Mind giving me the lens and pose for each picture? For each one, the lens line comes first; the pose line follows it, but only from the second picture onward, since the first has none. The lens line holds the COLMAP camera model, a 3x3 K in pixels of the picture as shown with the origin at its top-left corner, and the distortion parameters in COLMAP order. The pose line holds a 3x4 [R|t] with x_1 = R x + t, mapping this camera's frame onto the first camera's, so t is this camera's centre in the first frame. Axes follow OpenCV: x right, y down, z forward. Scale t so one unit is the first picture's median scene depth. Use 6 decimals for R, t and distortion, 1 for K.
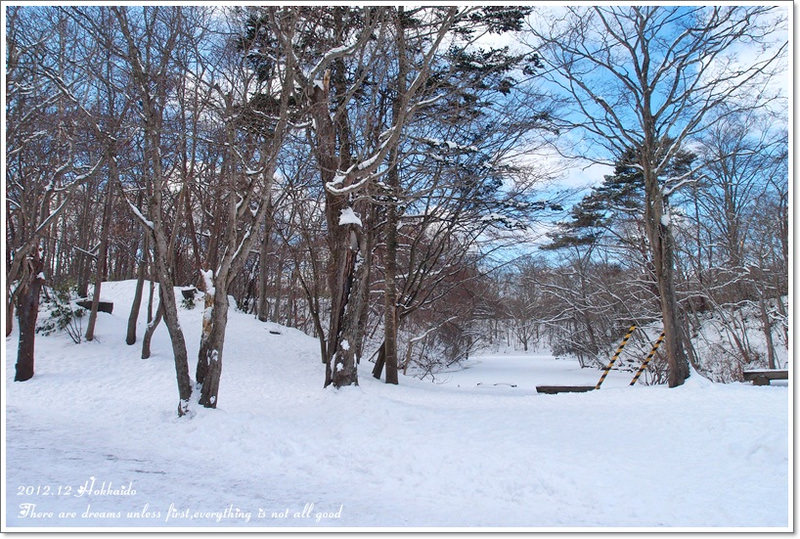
lens RADIAL K [[687.2, 0, 400.0], [0, 687.2, 269.5], [0, 0, 1]] dist [-0.050142, 0.004330]
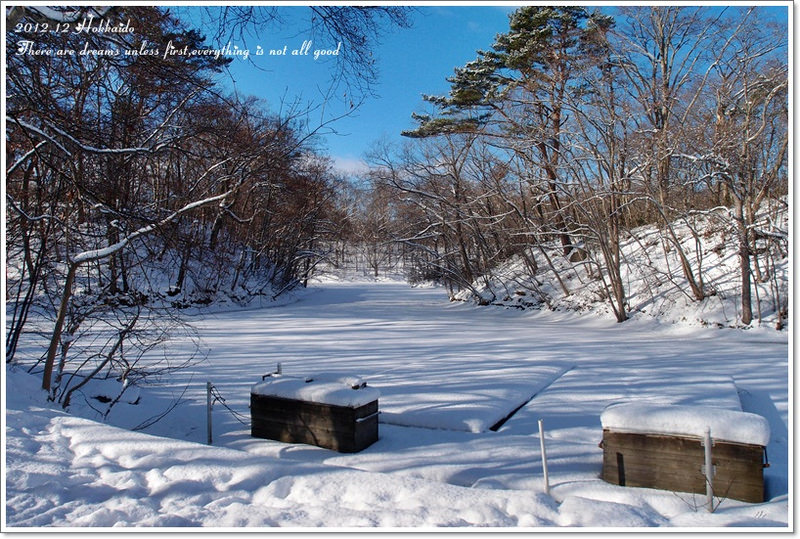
lens RADIAL K [[687.2, 0, 400.0], [0, 687.2, 269.5], [0, 0, 1]] dist [-0.050142, 0.004330]
pose [[0.975648, 0.006970, 0.219232, 0.045999], [-0.031023, 0.993832, 0.106467, 0.031182], [-0.217138, -0.110675, 0.969847, 0.296639]]
